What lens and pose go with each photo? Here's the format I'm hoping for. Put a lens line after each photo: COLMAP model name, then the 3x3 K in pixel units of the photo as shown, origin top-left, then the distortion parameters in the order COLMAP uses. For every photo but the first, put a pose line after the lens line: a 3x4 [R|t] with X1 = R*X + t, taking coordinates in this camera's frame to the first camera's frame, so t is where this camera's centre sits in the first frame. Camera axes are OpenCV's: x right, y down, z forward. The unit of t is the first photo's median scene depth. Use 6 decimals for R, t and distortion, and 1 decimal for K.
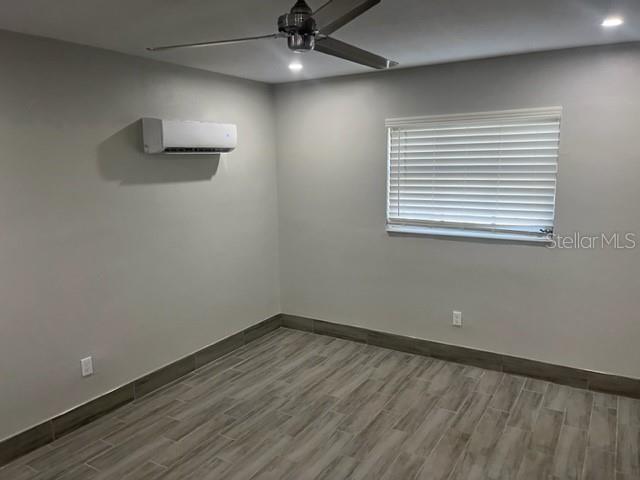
lens RADIAL K [[479.1, 0, 323.3], [0, 479.1, 242.7], [0, 0, 1]] dist [-0.005714, -0.007397]
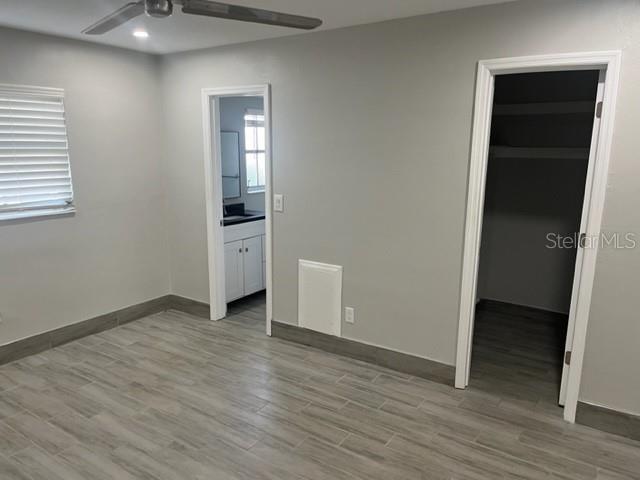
lens RADIAL K [[479.1, 0, 323.3], [0, 479.1, 242.7], [0, 0, 1]] dist [-0.005714, -0.007397]
pose [[0.043806, -0.188740, 0.981050, -0.610928], [0.152551, 0.971740, 0.180137, -0.044410], [-0.987324, 0.141769, 0.071361, 0.368660]]
